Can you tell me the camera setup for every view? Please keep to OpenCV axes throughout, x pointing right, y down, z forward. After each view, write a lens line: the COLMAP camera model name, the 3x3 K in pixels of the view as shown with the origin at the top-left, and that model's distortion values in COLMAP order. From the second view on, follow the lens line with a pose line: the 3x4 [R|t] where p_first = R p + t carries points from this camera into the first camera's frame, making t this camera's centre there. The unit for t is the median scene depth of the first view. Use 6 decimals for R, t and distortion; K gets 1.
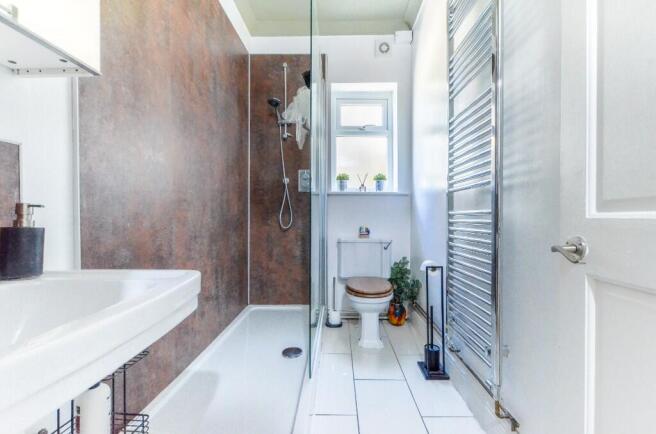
lens RADIAL K [[286.7, 0, 331.4], [0, 286.7, 217.8], [0, 0, 1]] dist [0.010270, -0.003606]
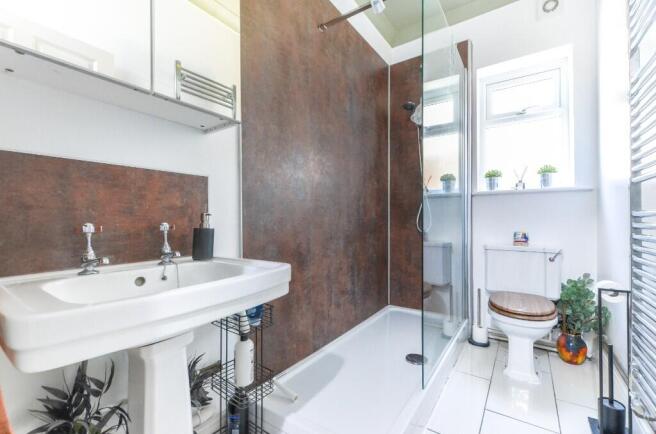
lens RADIAL K [[286.7, 0, 337.4], [0, 286.7, 219.1], [0, 0, 1]] dist [0.010270, -0.003606]
pose [[0.834638, -0.007939, -0.550742, 0.176749], [0.003769, 0.999955, -0.008702, -0.000255], [0.550786, 0.005187, 0.834630, 0.030597]]
